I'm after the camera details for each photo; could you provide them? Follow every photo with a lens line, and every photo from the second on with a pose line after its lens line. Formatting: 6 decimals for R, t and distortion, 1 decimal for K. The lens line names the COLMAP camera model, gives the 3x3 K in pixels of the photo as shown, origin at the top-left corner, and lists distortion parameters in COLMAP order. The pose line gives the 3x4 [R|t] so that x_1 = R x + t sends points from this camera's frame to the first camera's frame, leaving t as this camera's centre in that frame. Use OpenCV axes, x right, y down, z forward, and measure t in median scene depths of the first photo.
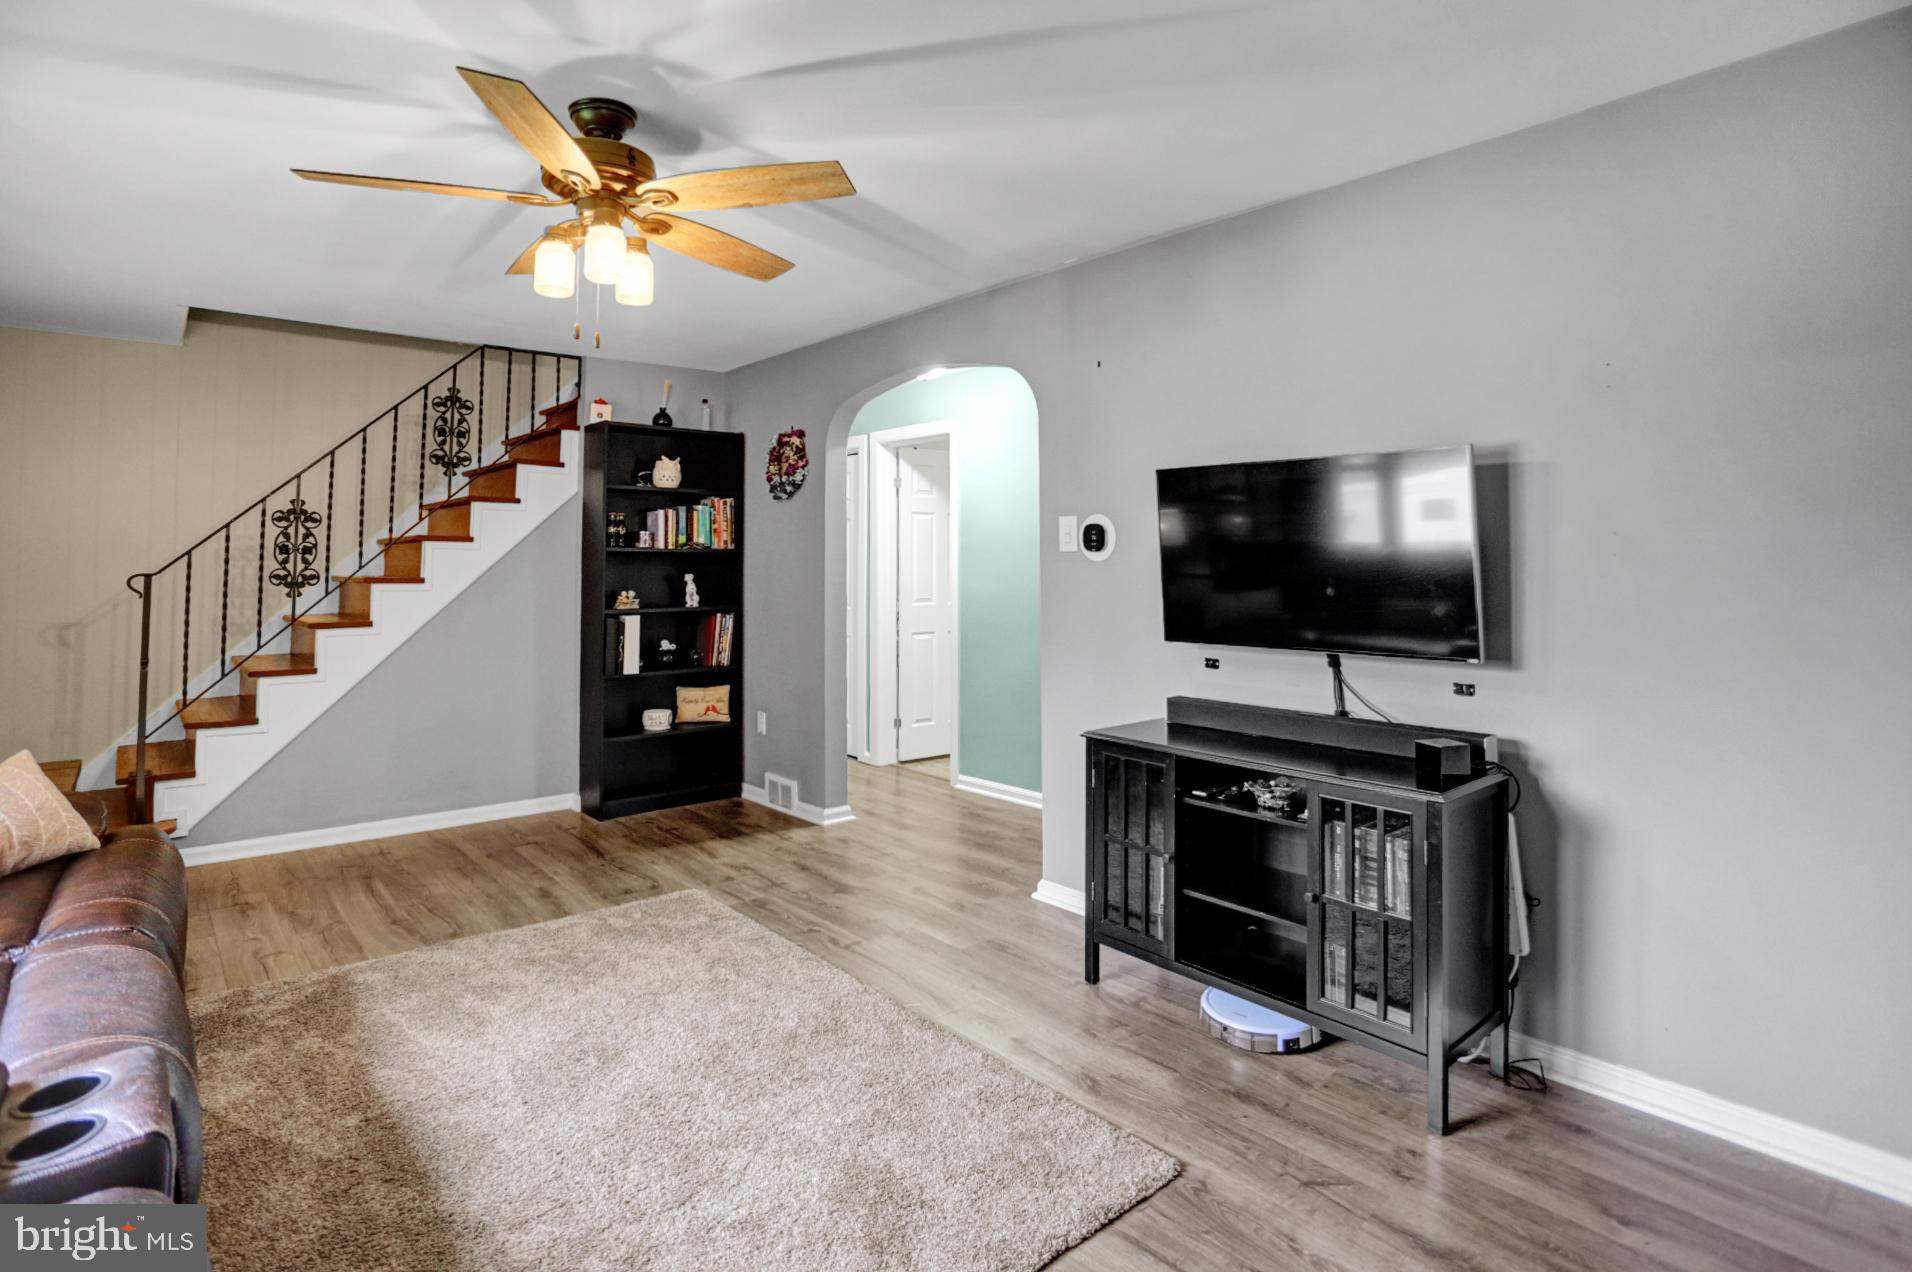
lens RADIAL K [[925.0, 0, 1001.9], [0, 925.0, 512.0], [0, 0, 1]] dist [-0.063224, 0.015783]
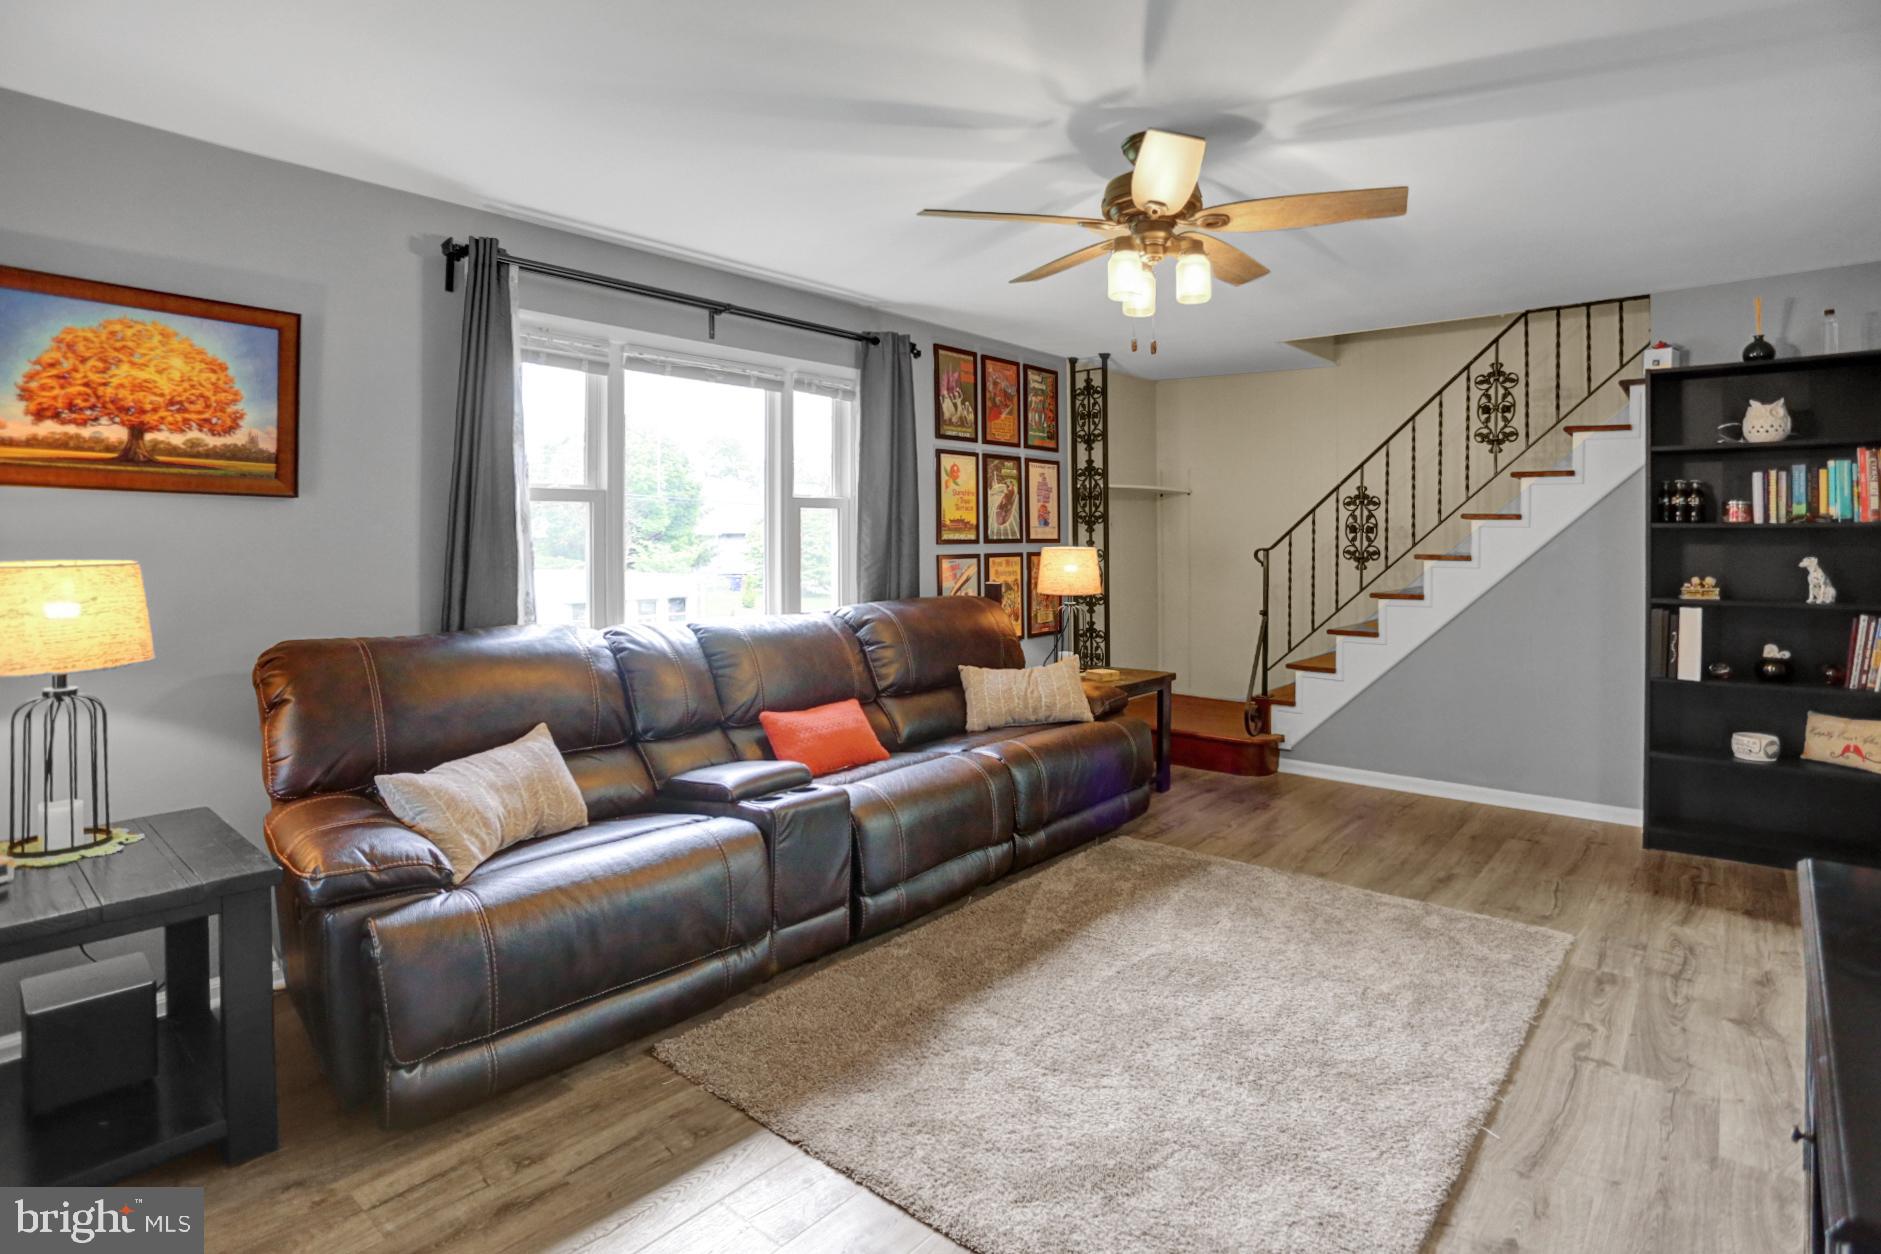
lens RADIAL K [[1023.4, 0, 1023.2], [0, 1023.4, 528.6], [0, 0, 1]] dist [-0.044722, 0.010364]
pose [[0.162257, -0.005606, -0.986733, 0.453211], [0.051119, 0.998689, 0.002732, 0.015117], [0.985423, -0.050884, 0.162331, 0.352483]]
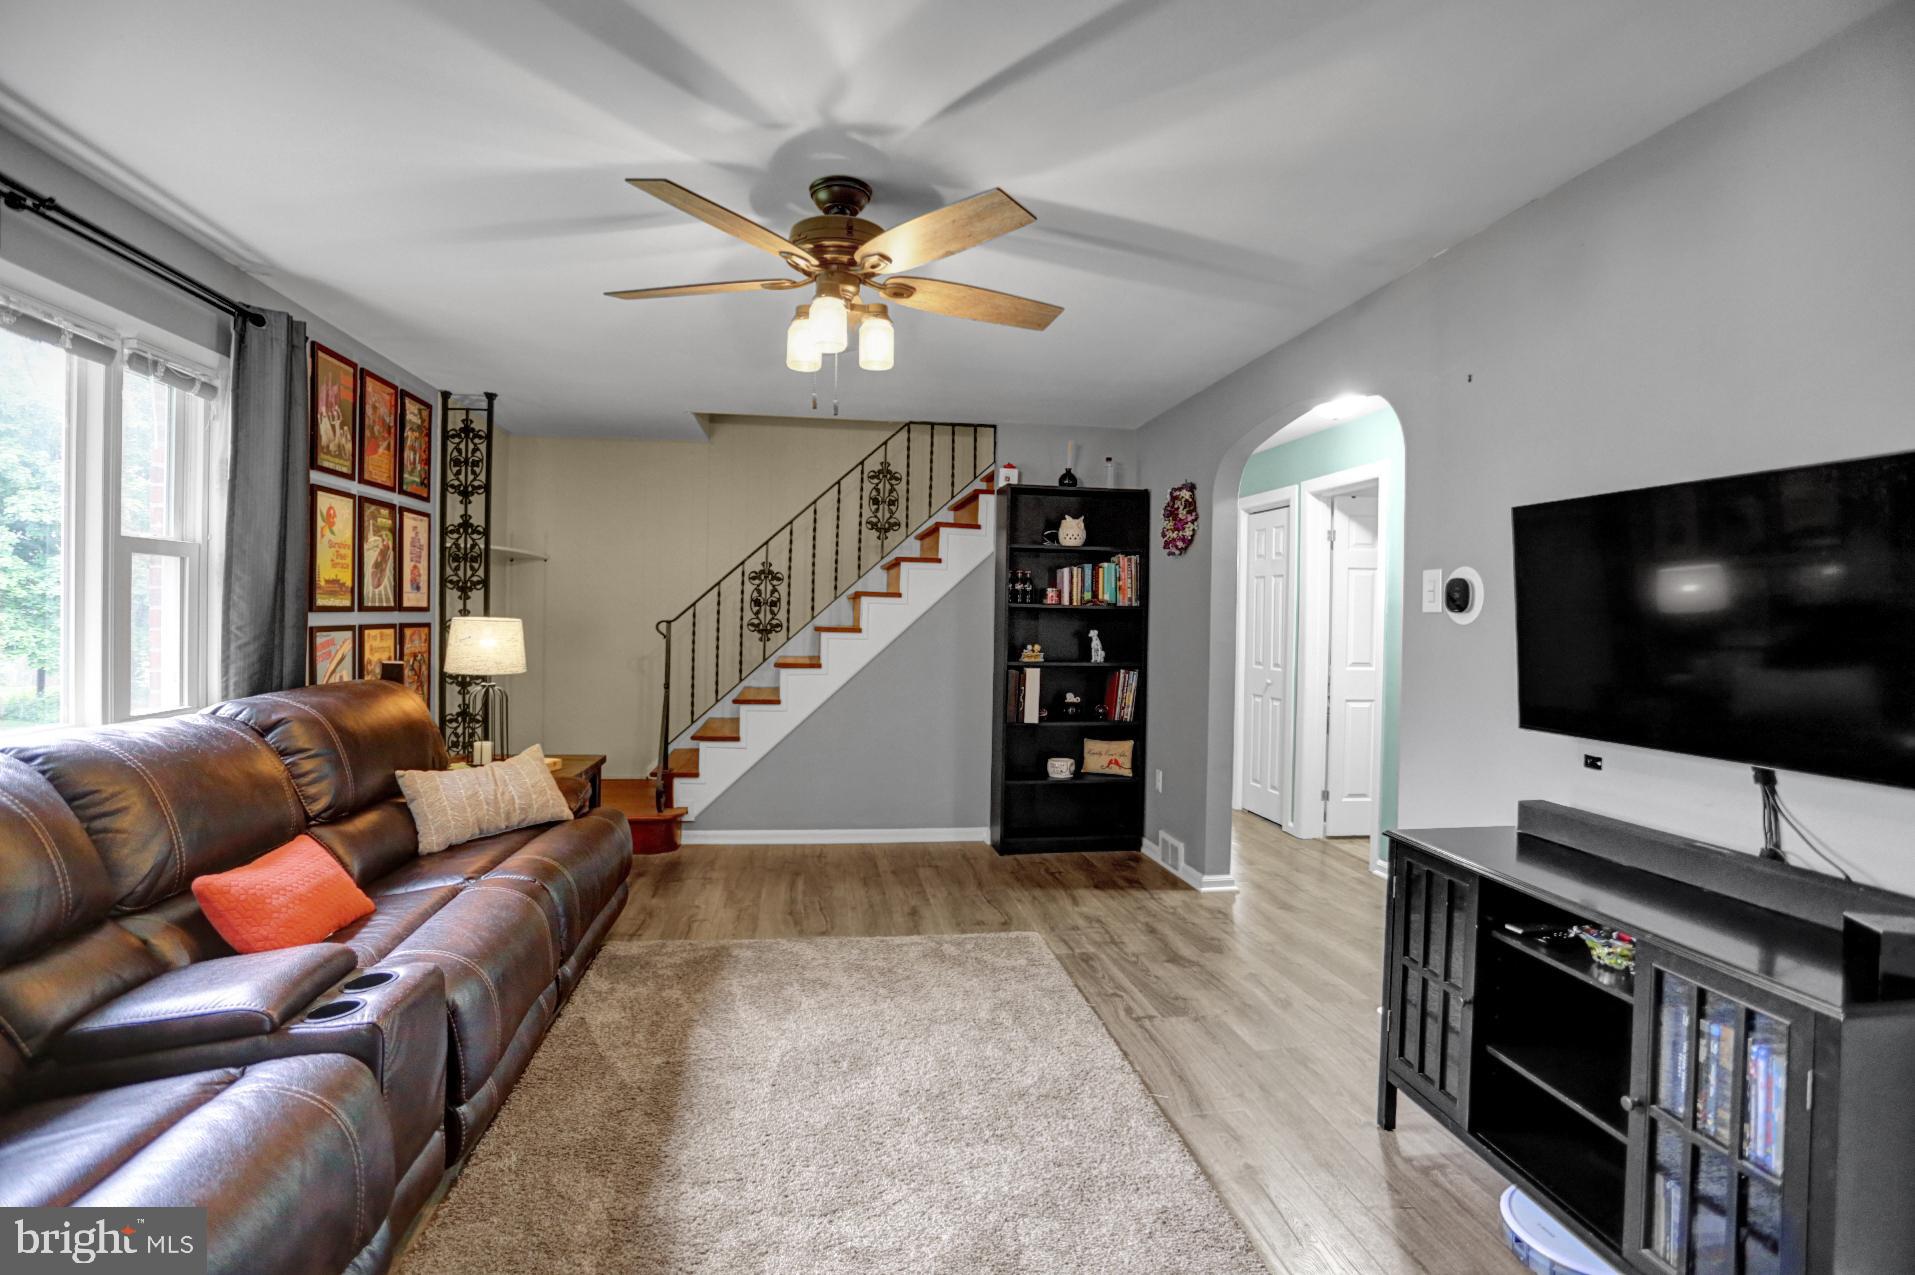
lens RADIAL K [[926.5, 0, 1015.2], [0, 926.5, 616.9], [0, 0, 1]] dist [-0.063224, 0.015783]
pose [[0.847914, 0.016730, -0.529870, 0.177605], [0.009594, 0.998854, 0.046889, 0.005174], [0.530047, -0.044842, 0.846782, 0.105722]]
